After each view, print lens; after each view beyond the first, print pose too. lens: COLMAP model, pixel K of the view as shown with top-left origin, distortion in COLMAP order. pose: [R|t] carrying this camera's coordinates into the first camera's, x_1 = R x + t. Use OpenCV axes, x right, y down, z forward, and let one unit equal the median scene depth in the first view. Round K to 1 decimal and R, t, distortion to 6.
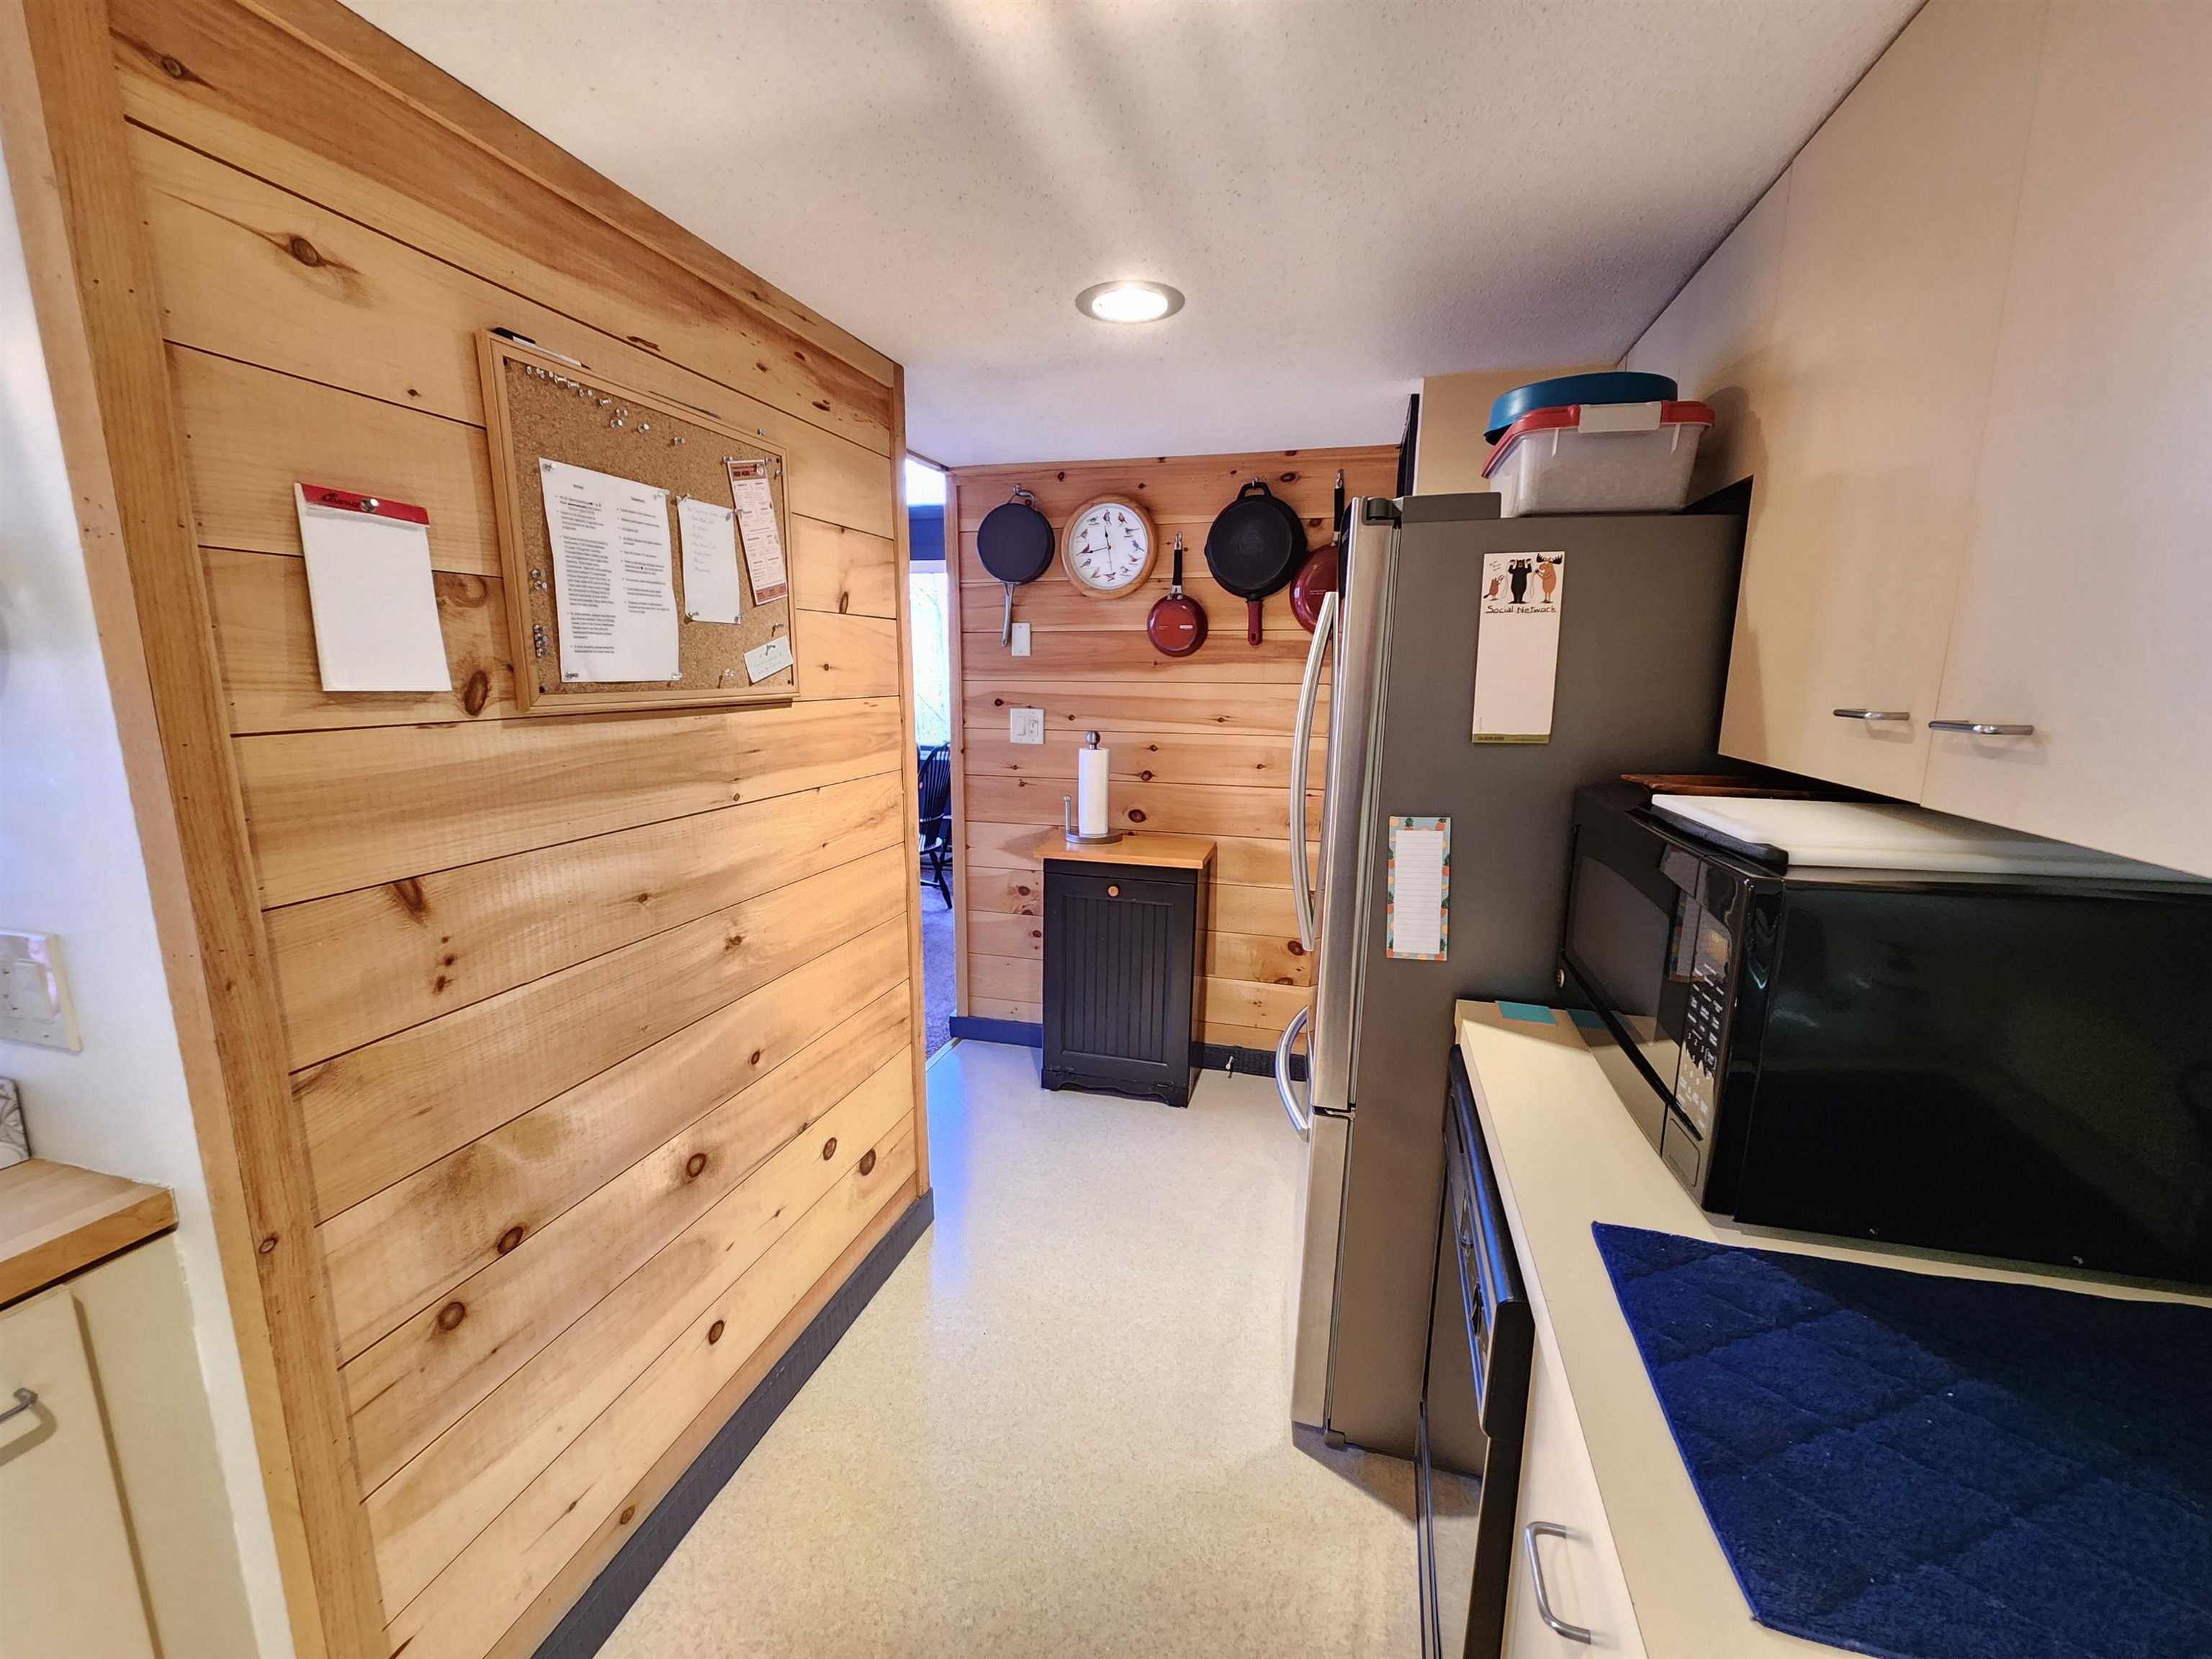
lens RADIAL K [[893.3, 0, 1106.6], [0, 893.3, 829.8], [0, 0, 1]] dist [-0.003150, -0.000934]
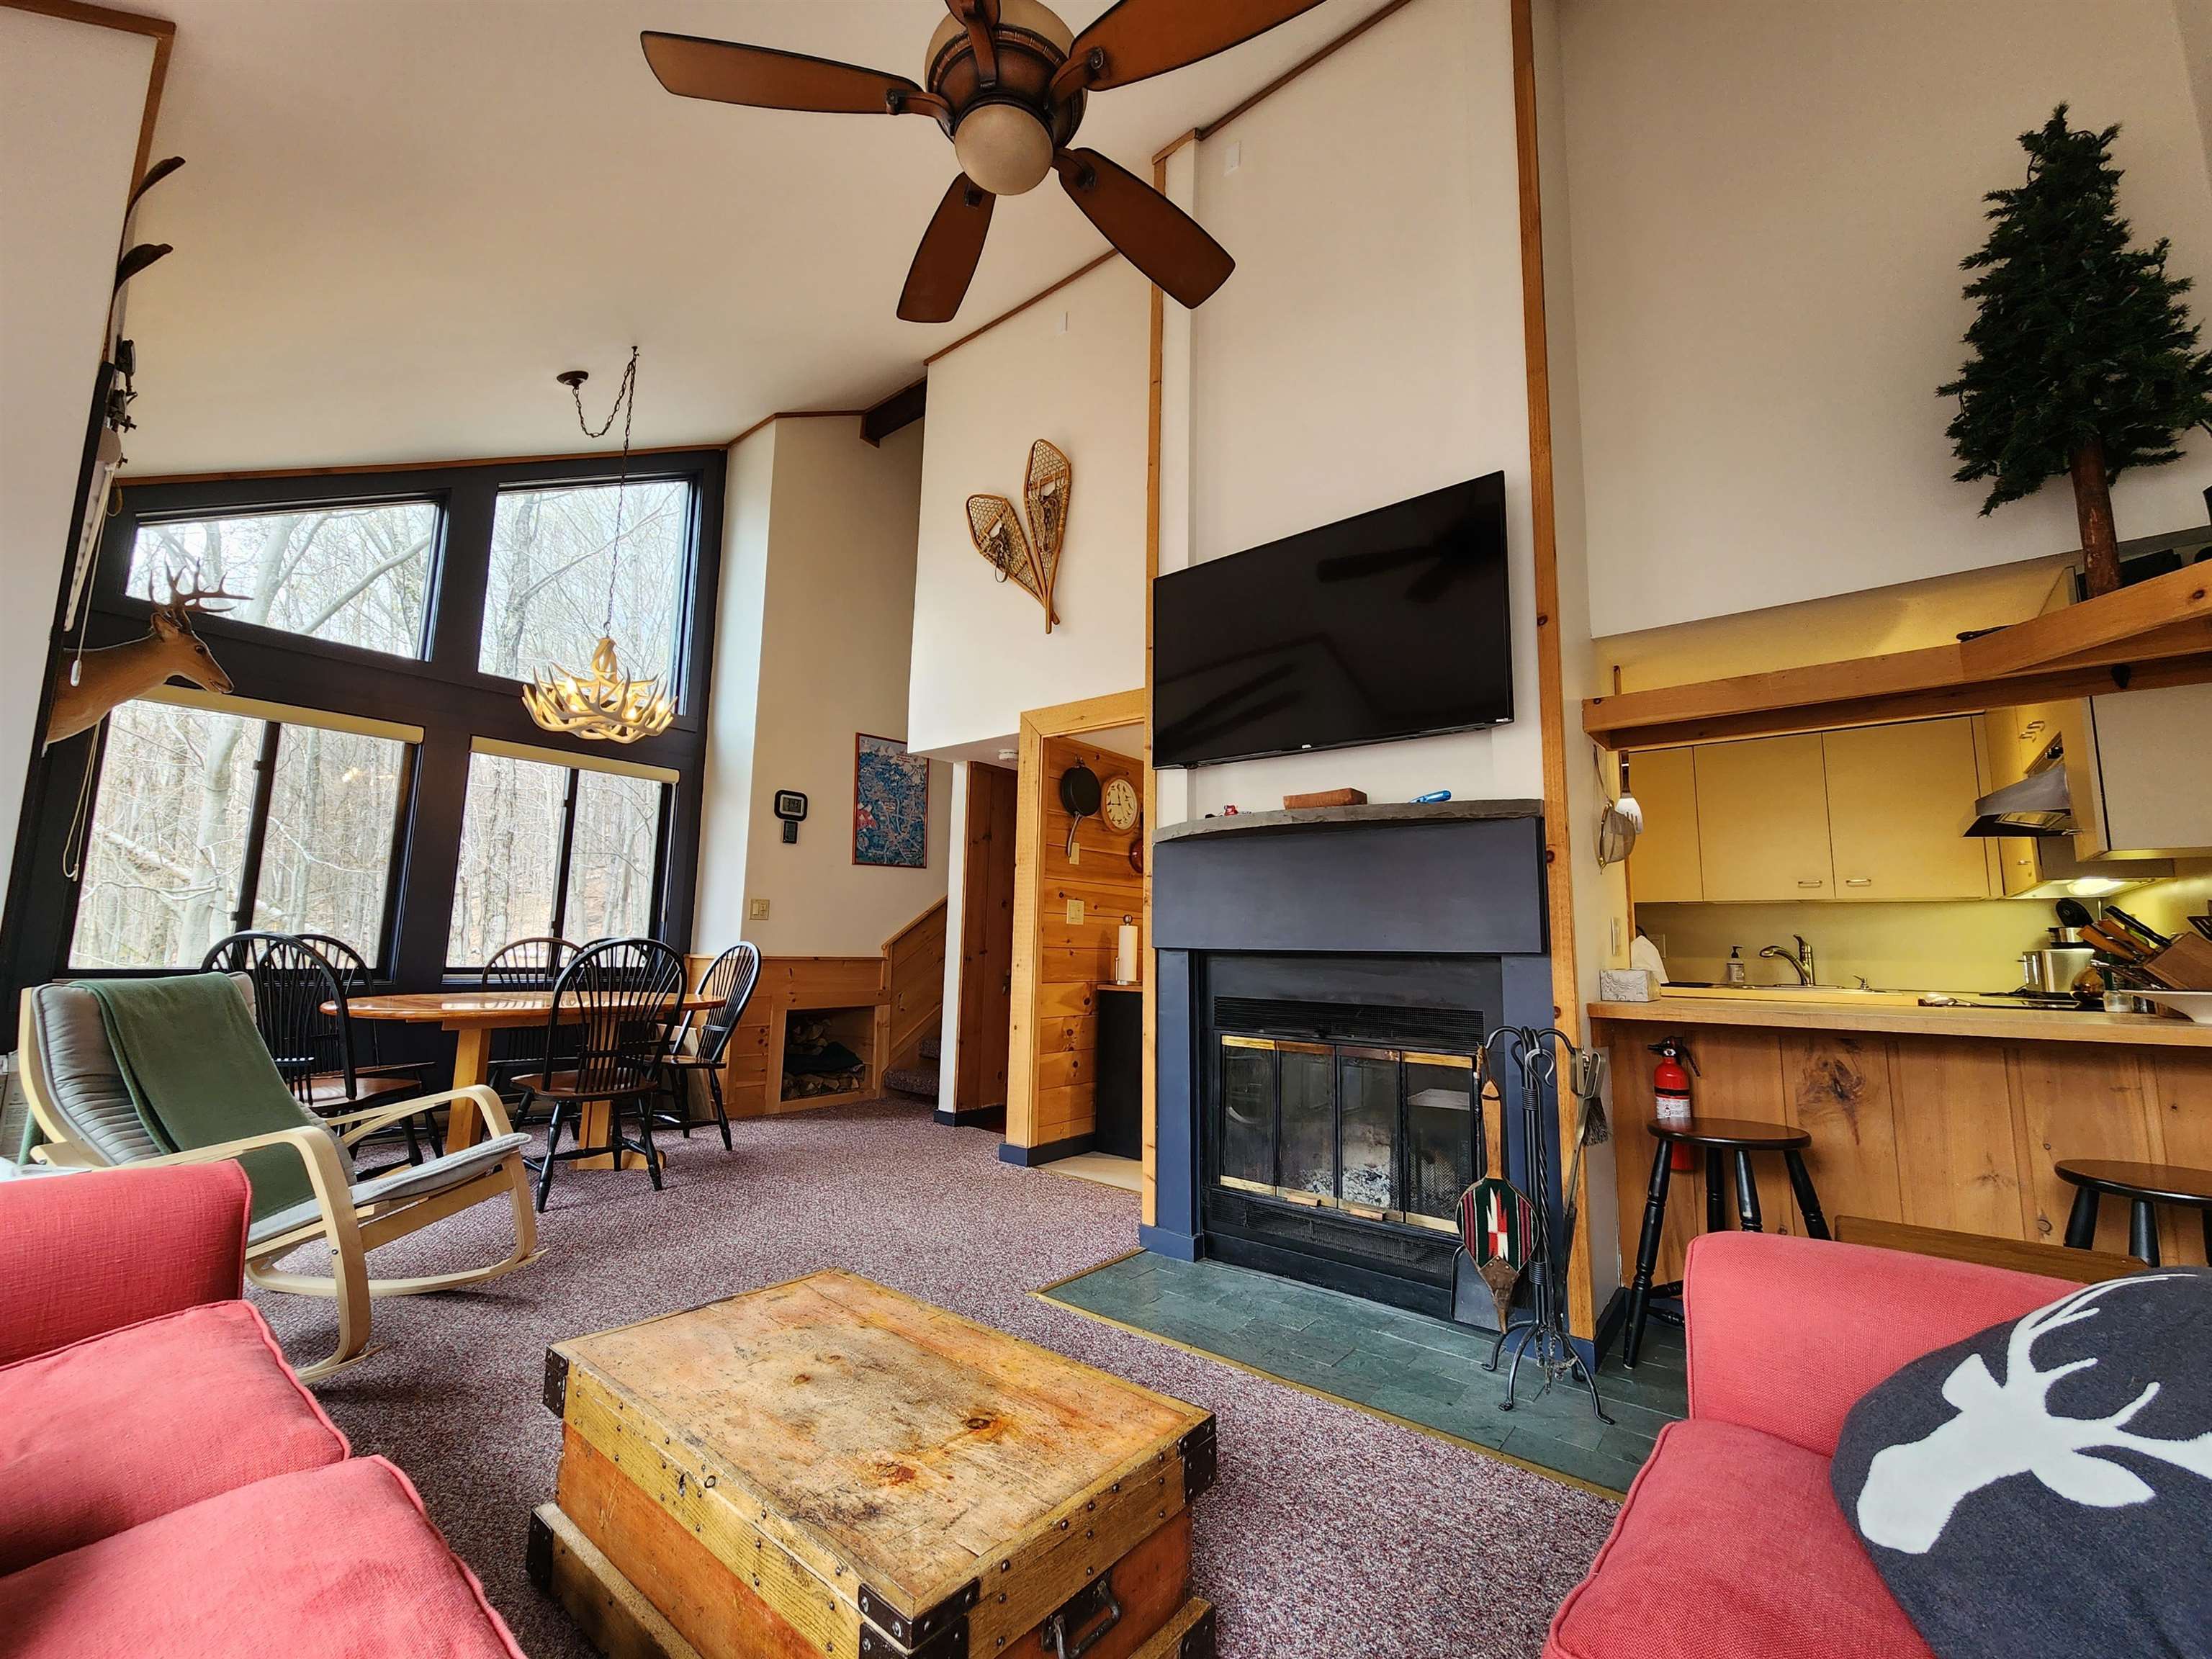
lens RADIAL K [[893.3, 0, 1110.9], [0, 893.3, 826.0], [0, 0, 1]] dist [-0.003150, -0.000934]
pose [[0.395998, 0.120013, 0.910375, -1.426719], [0.151715, 0.969246, -0.193767, 0.037796], [-0.905631, 0.214849, 0.365612, 0.399891]]
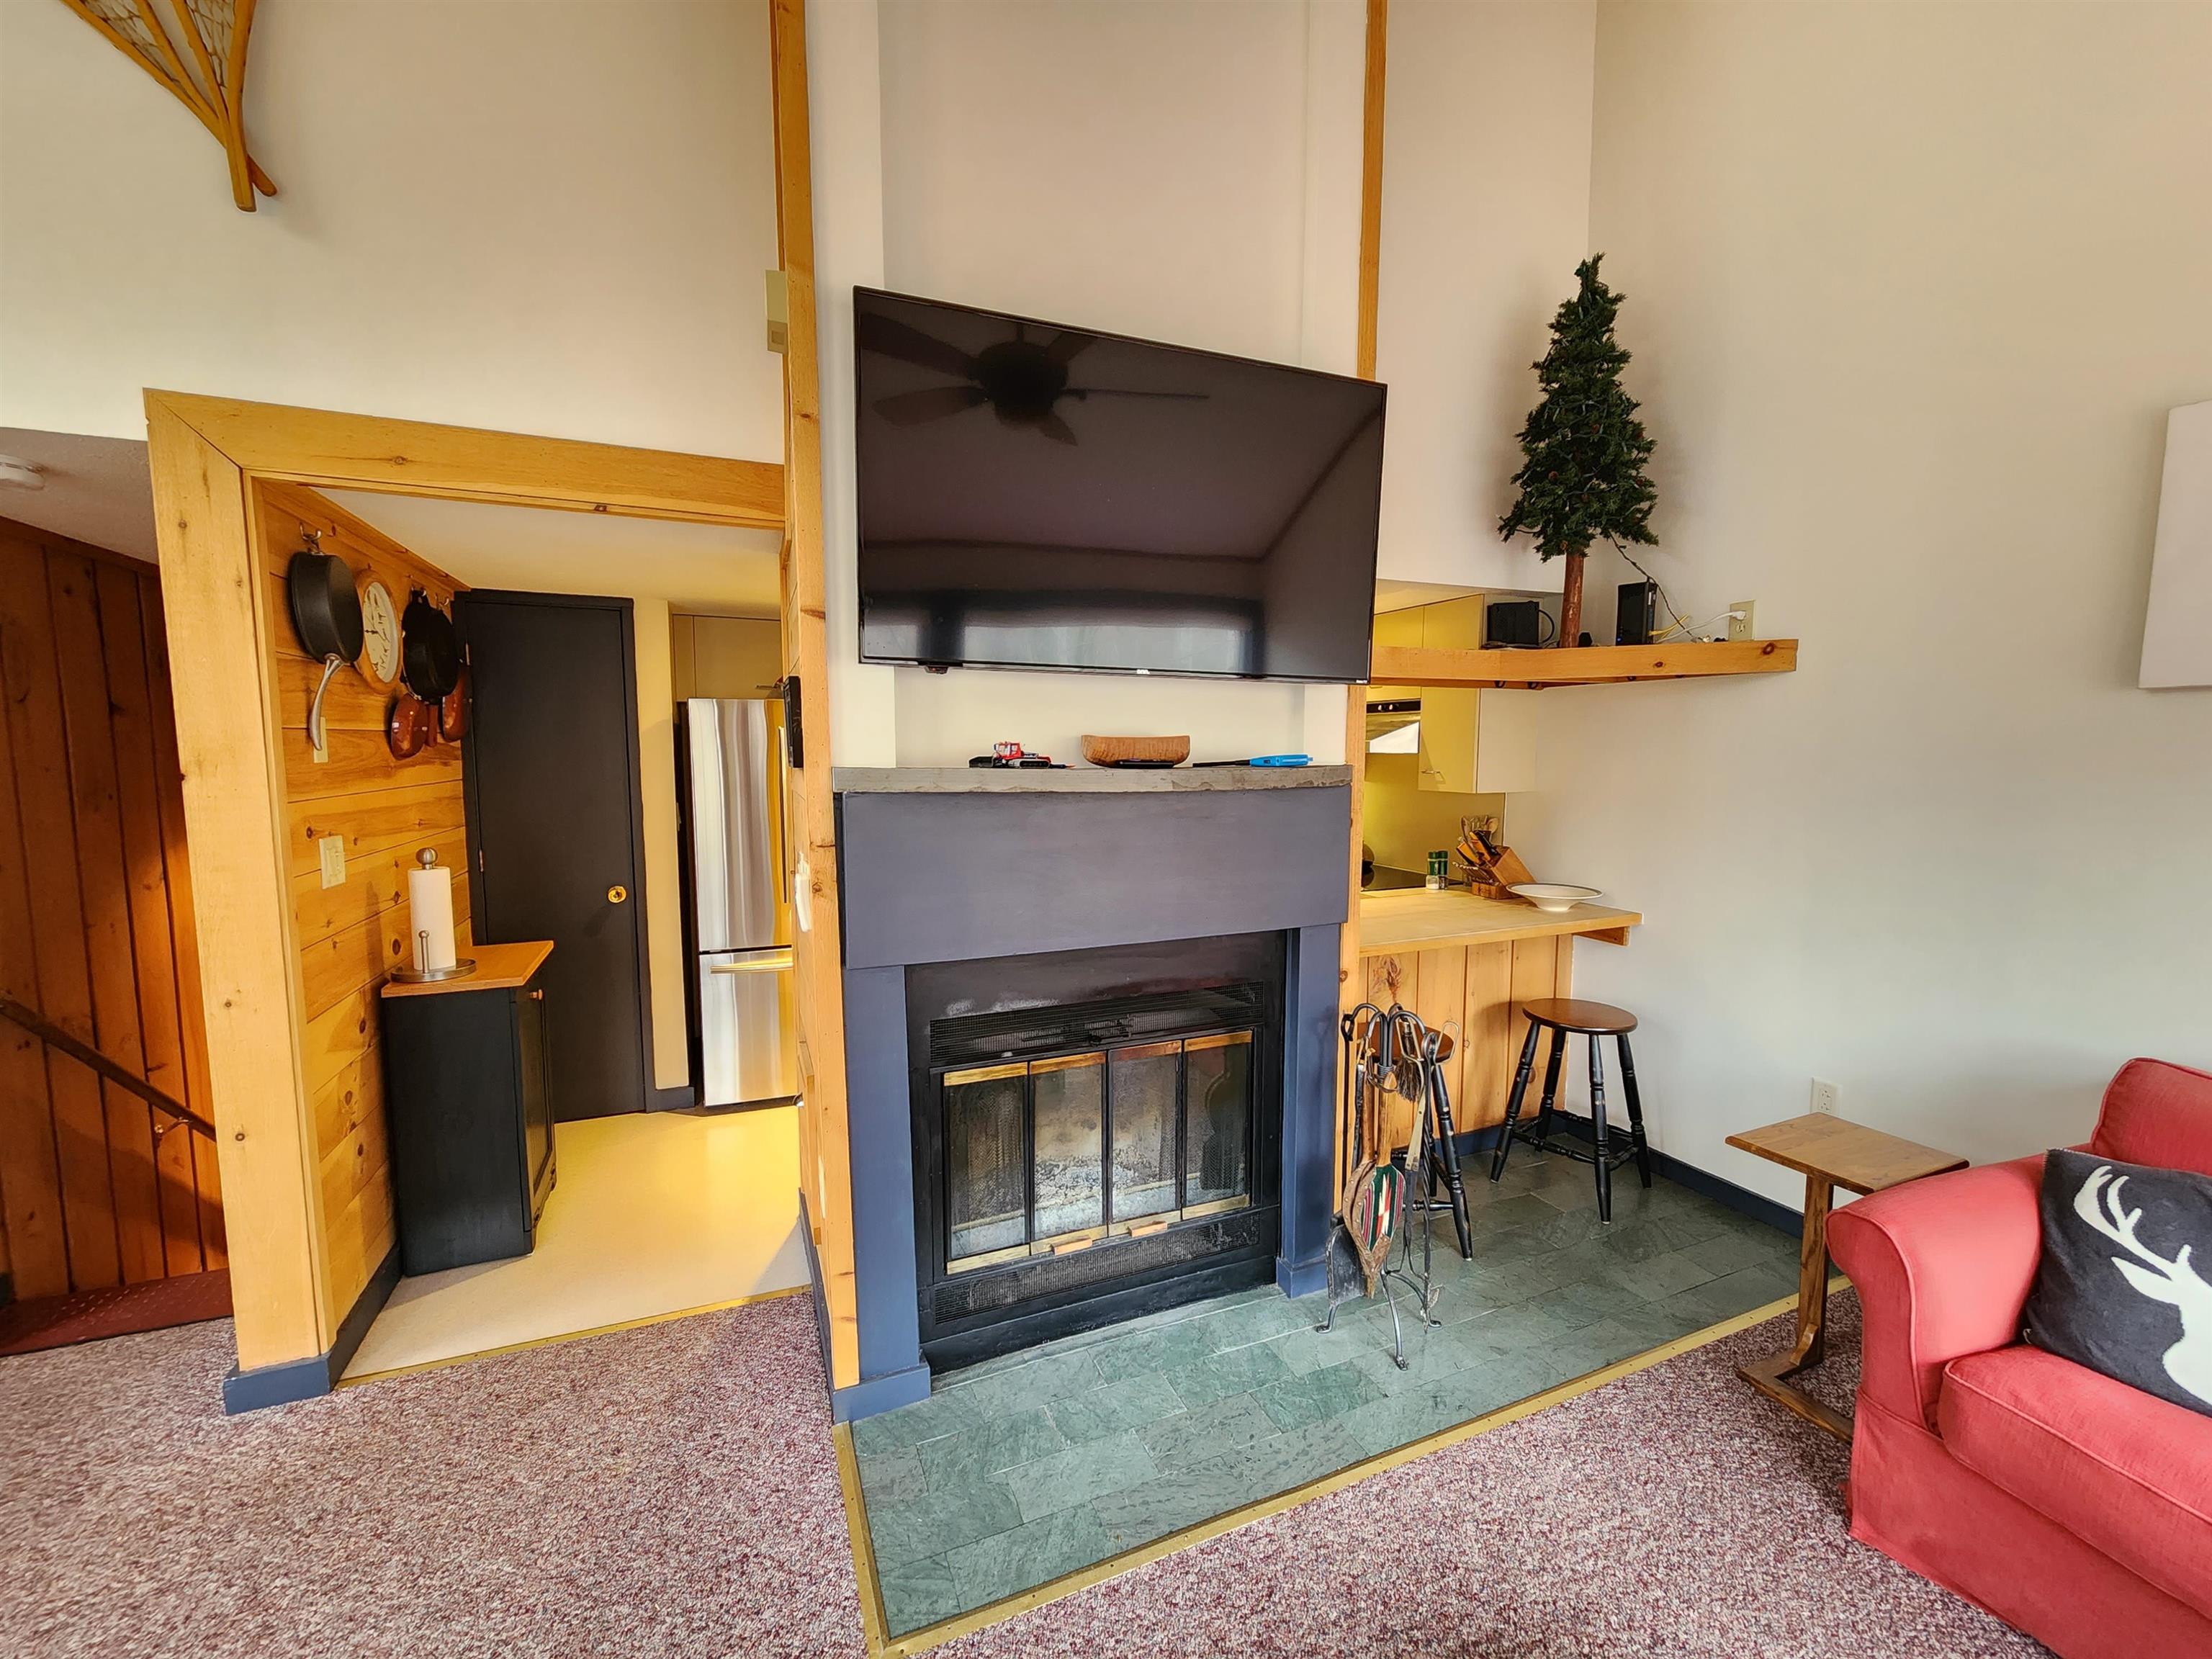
lens RADIAL K [[893.3, 0, 1110.1], [0, 893.3, 831.5], [0, 0, 1]] dist [-0.003150, -0.000934]
pose [[-0.615903, -0.086853, 0.783020, -1.037961], [0.133139, 0.968134, 0.212110, -0.210698], [-0.776491, 0.234890, -0.584713, 0.949626]]
